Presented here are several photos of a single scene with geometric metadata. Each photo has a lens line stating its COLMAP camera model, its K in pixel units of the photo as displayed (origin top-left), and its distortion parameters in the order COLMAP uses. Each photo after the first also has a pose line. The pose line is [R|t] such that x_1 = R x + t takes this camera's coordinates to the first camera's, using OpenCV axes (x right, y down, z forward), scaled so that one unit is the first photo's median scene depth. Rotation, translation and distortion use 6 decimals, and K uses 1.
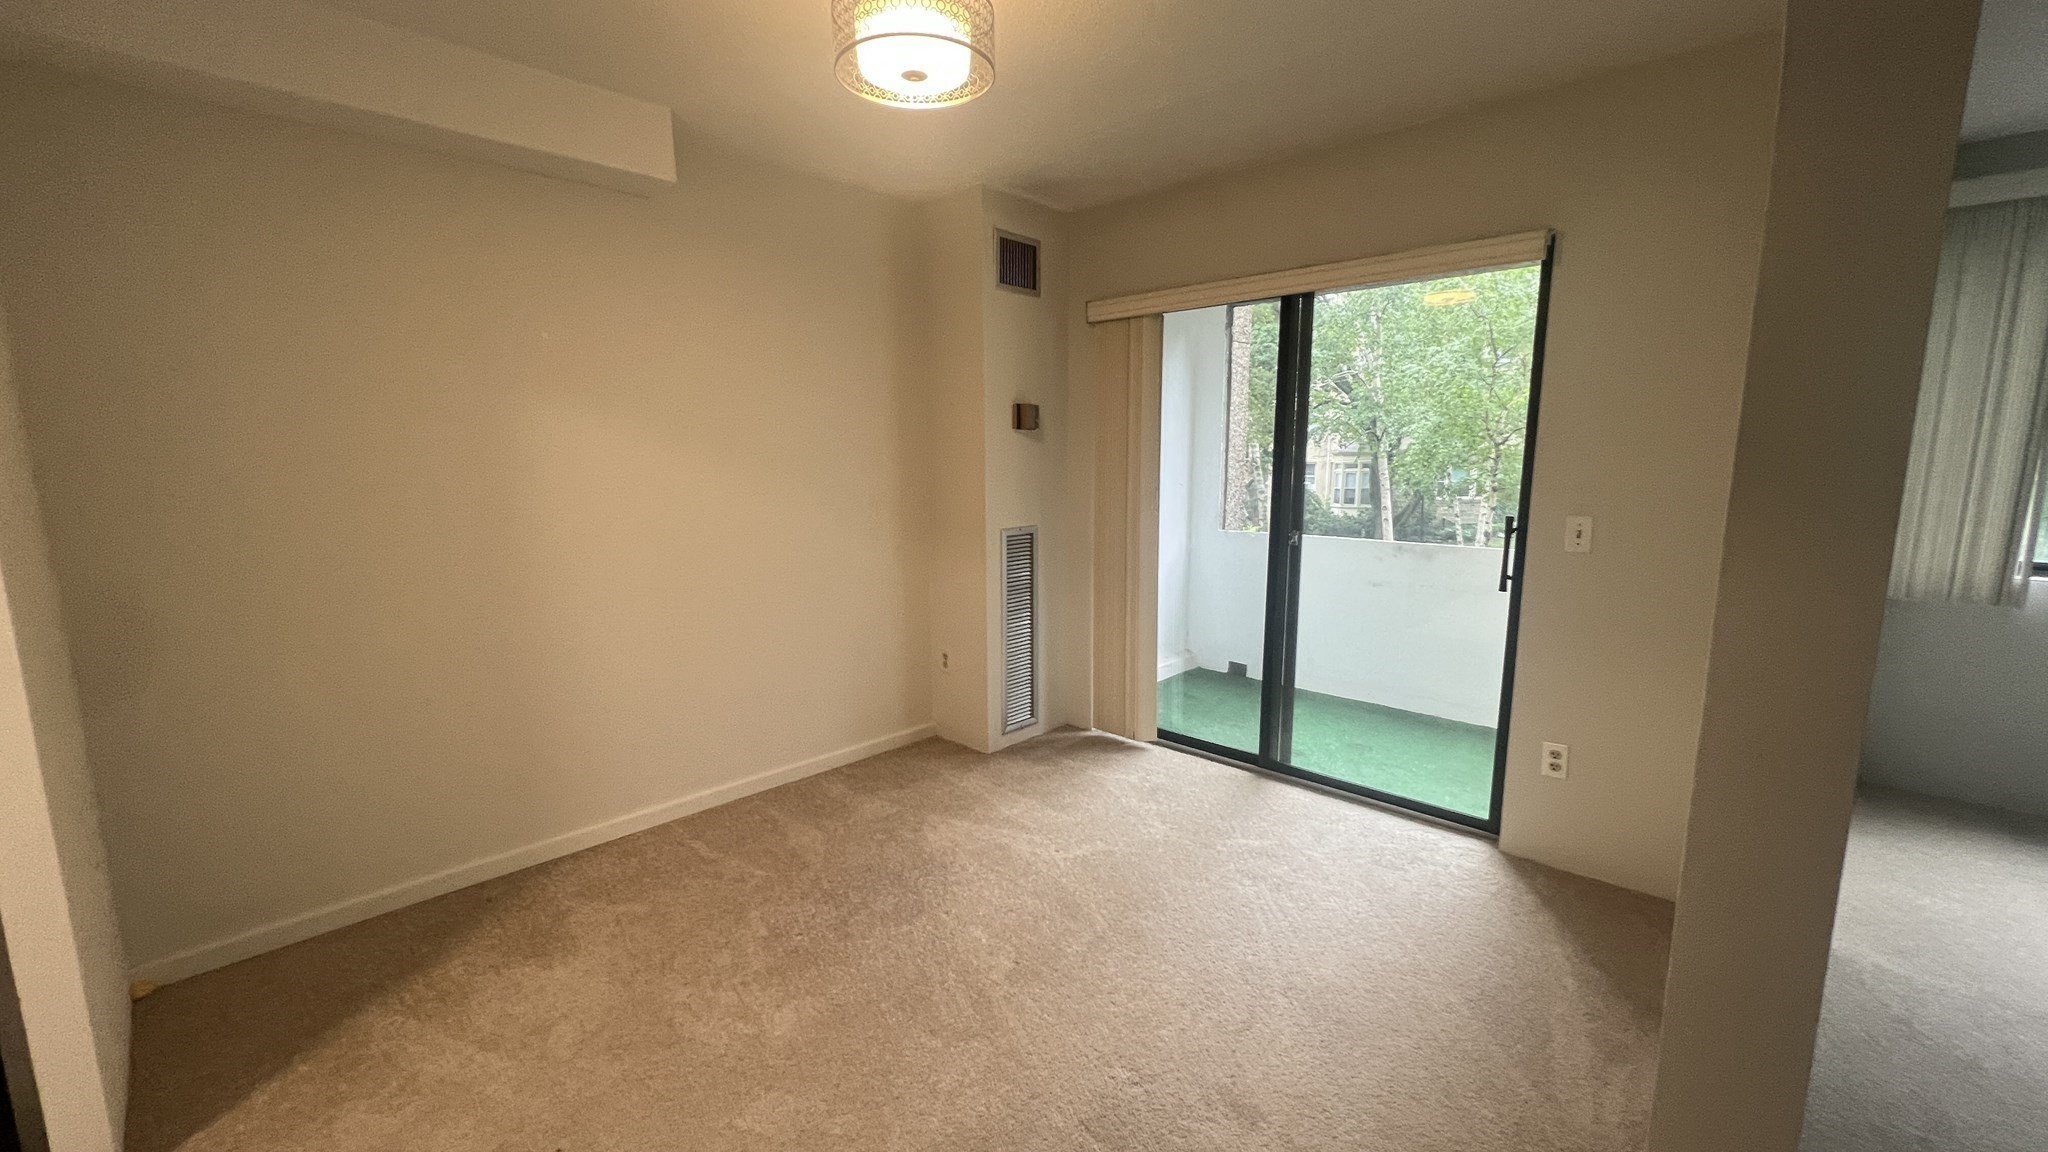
lens RADIAL K [[817.1, 0, 1024.0], [0, 817.1, 576.0], [0, 0, 1]] dist [0.001196, -0.000035]
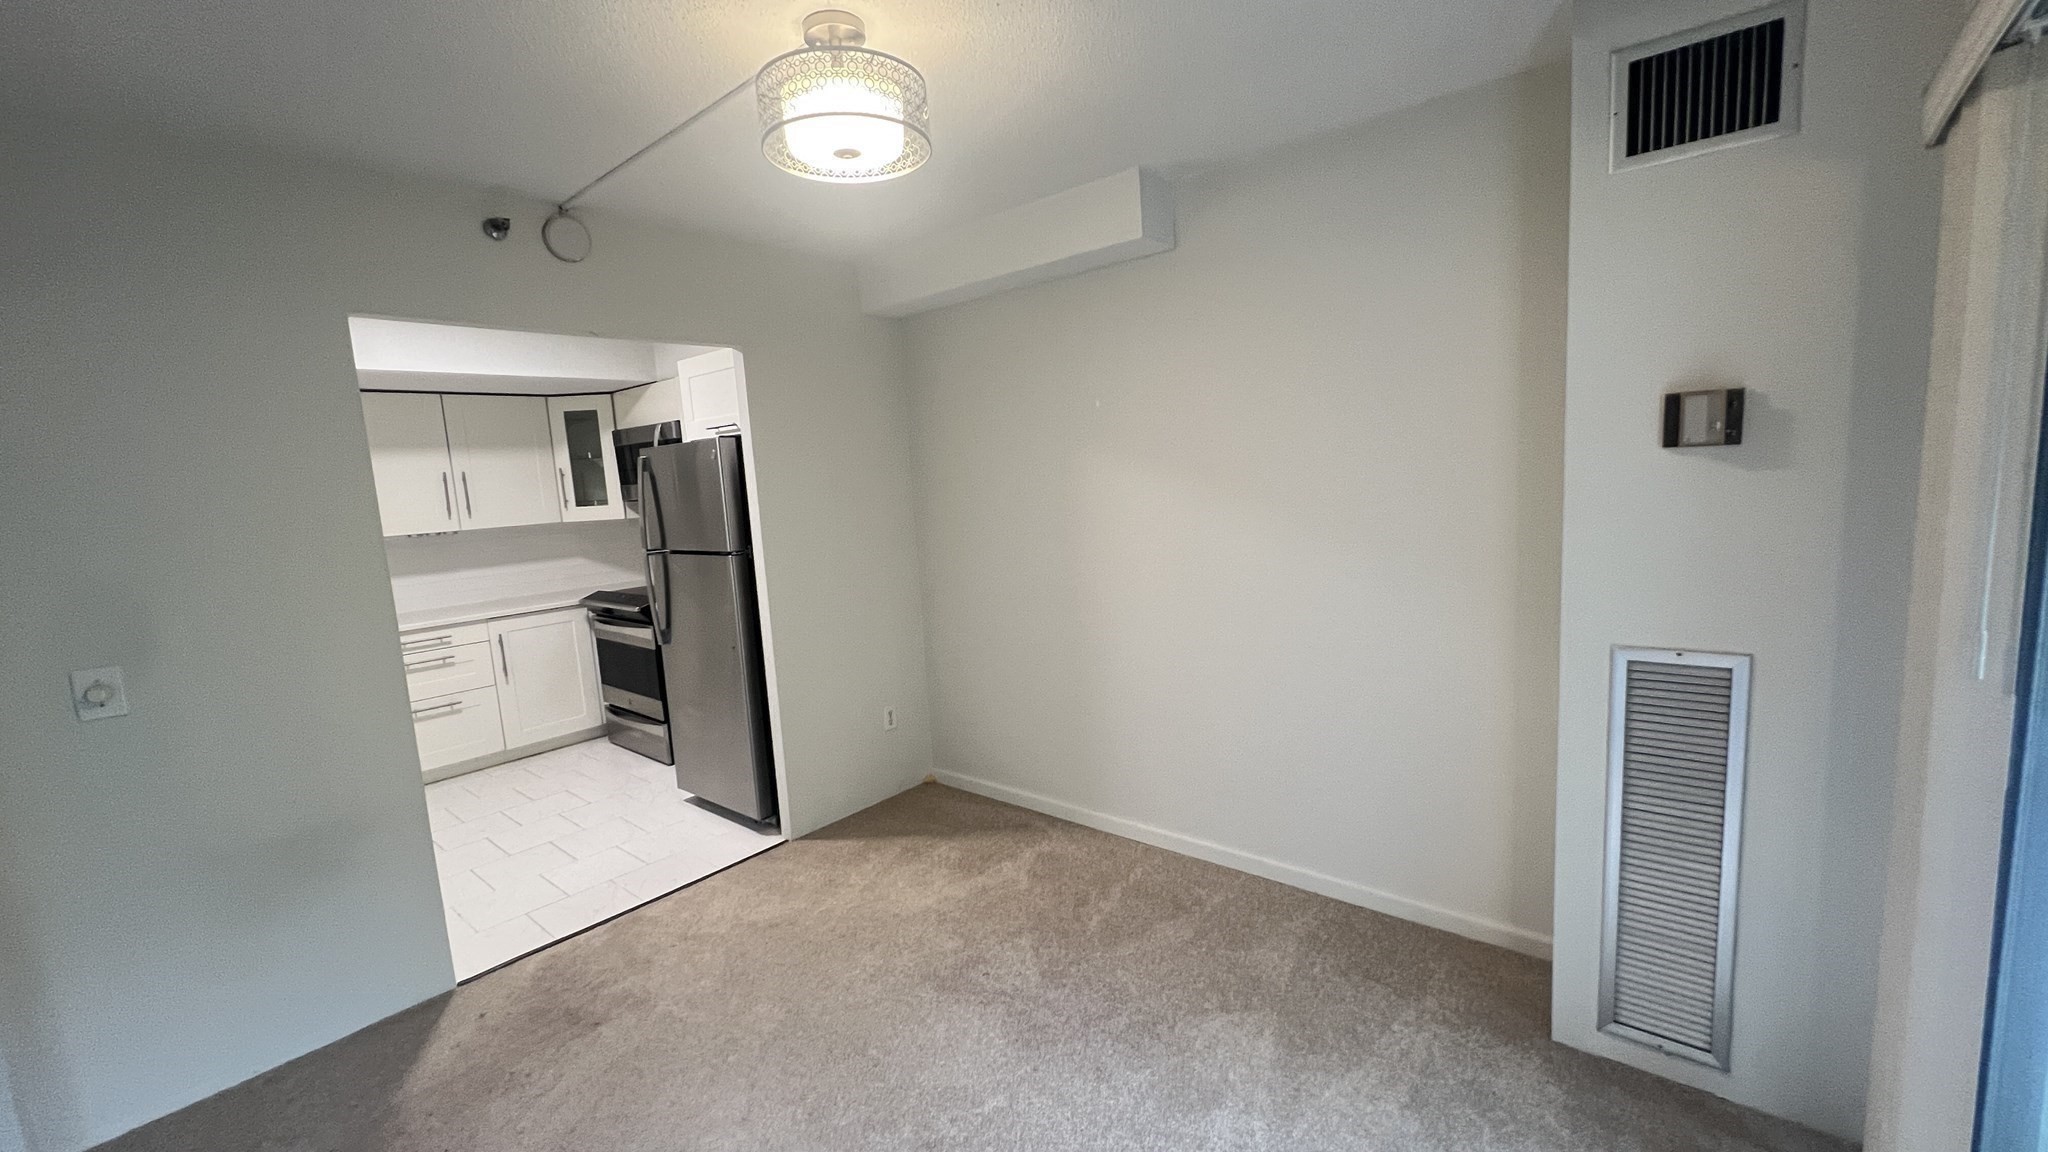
lens RADIAL K [[817.1, 0, 1024.0], [0, 817.1, 576.0], [0, 0, 1]] dist [0.001196, -0.000035]
pose [[0.059106, 0.126683, -0.990181, 0.551407], [-0.090328, 0.988524, 0.121079, -0.156505], [0.994157, 0.082285, 0.069871, 0.727484]]
